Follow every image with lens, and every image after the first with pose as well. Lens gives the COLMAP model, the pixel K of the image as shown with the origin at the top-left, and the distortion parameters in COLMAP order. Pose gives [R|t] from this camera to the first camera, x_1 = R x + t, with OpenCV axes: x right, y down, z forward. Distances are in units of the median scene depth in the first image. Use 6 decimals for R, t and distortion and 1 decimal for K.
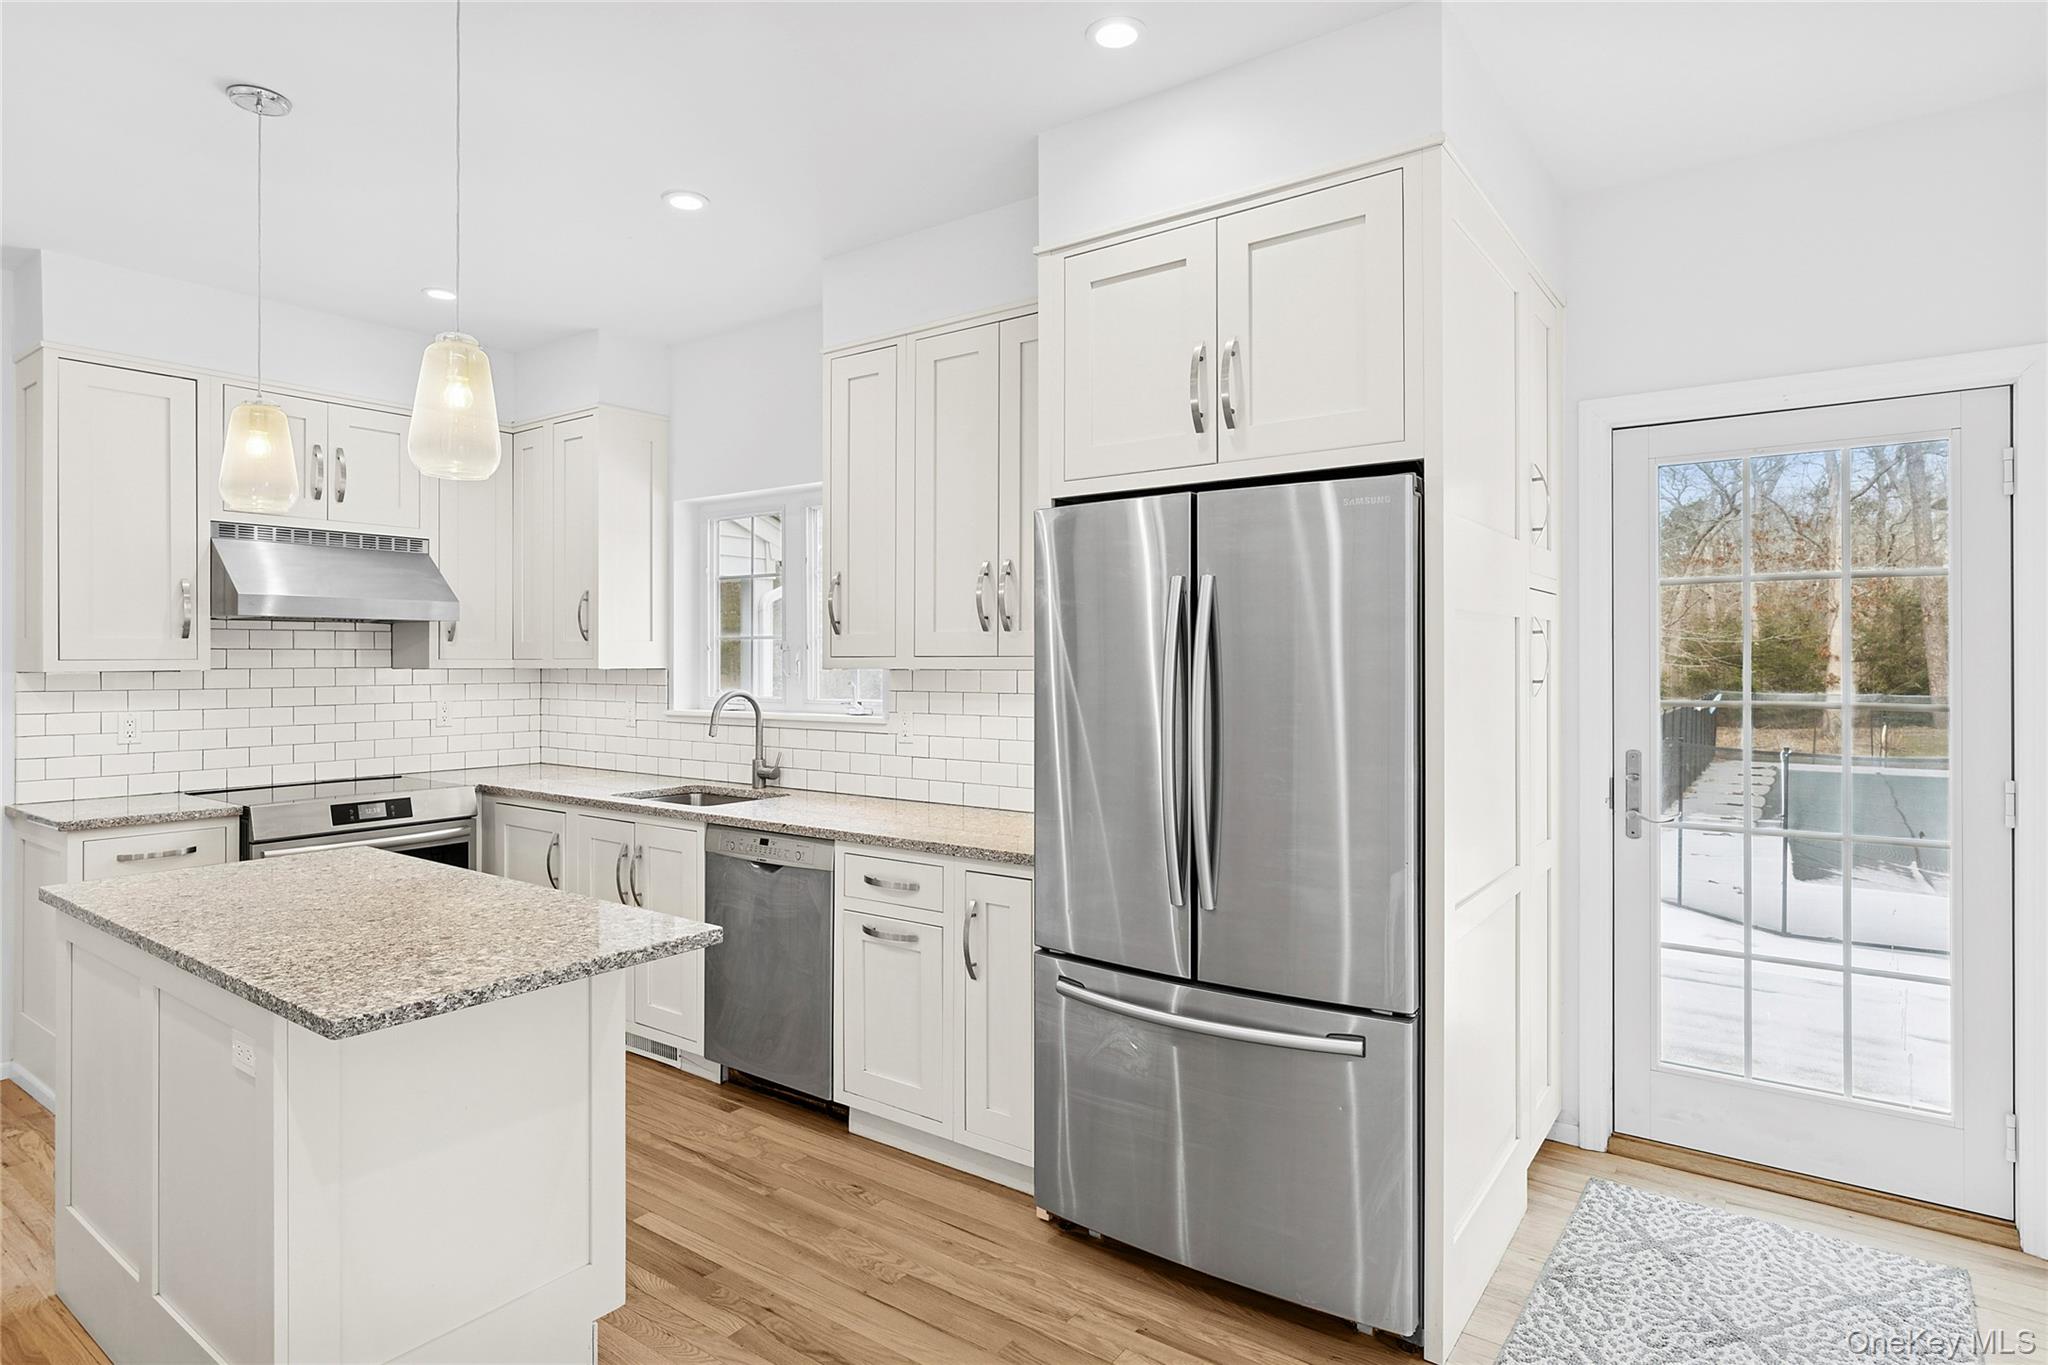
lens RADIAL K [[1104.2, 0, 1023.5], [0, 1104.2, 656.5], [0, 0, 1]] dist [-0.003696, -0.000008]
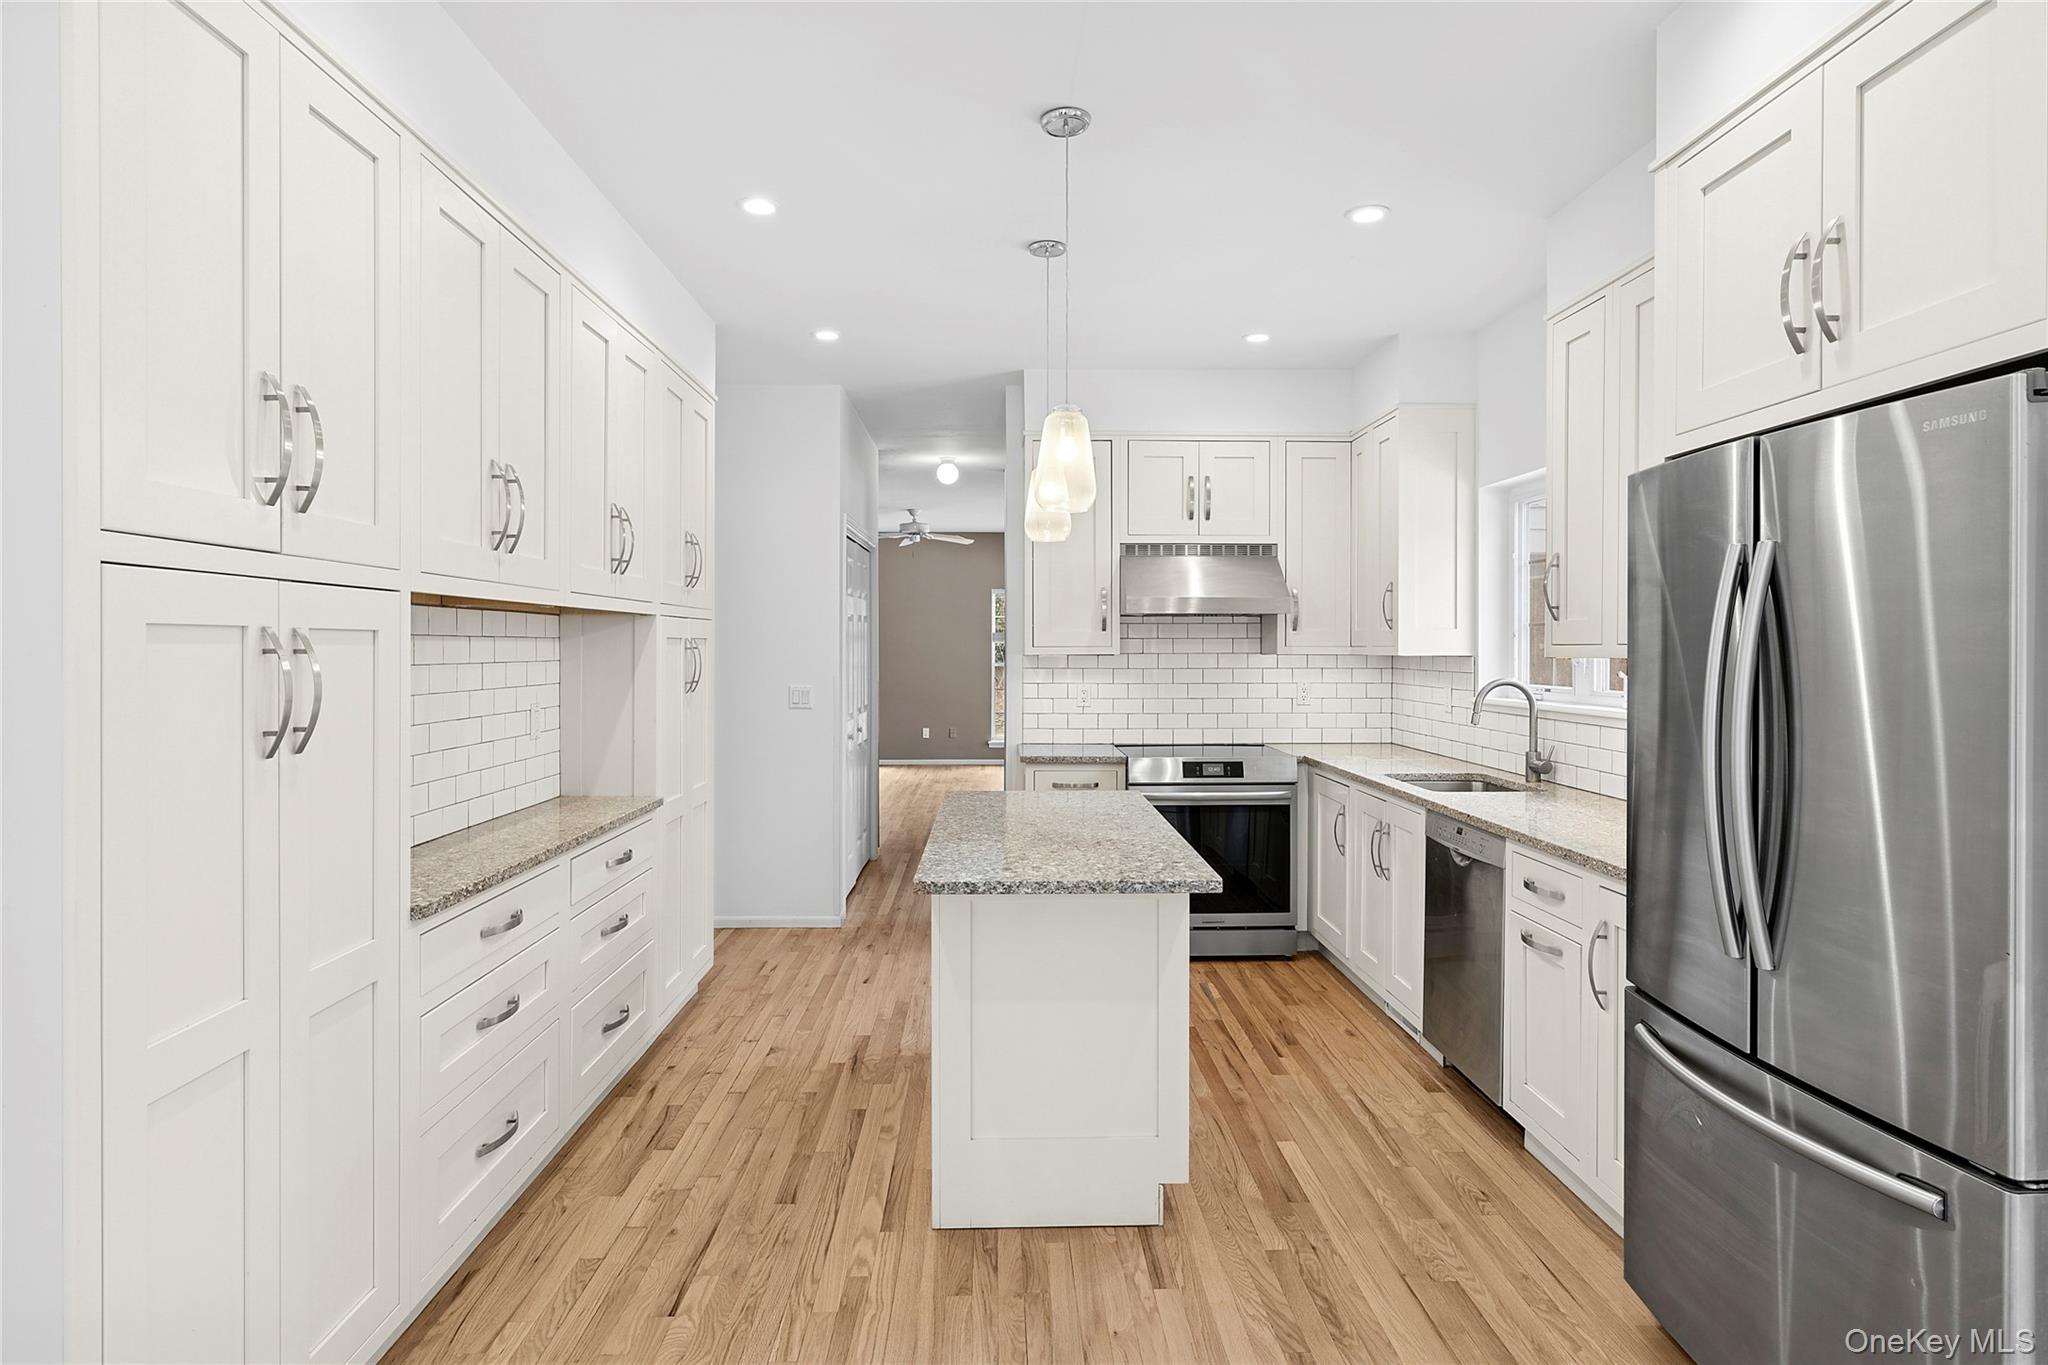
lens RADIAL K [[1131.9, 0, 1025.5], [0, 1131.9, 651.6], [0, 0, 1]] dist [-0.001218, -0.000053]
pose [[0.615111, 0.004852, -0.788426, 0.316618], [0.001630, 0.999971, 0.007426, -0.001667], [0.788439, -0.005853, 0.615085, 0.064773]]
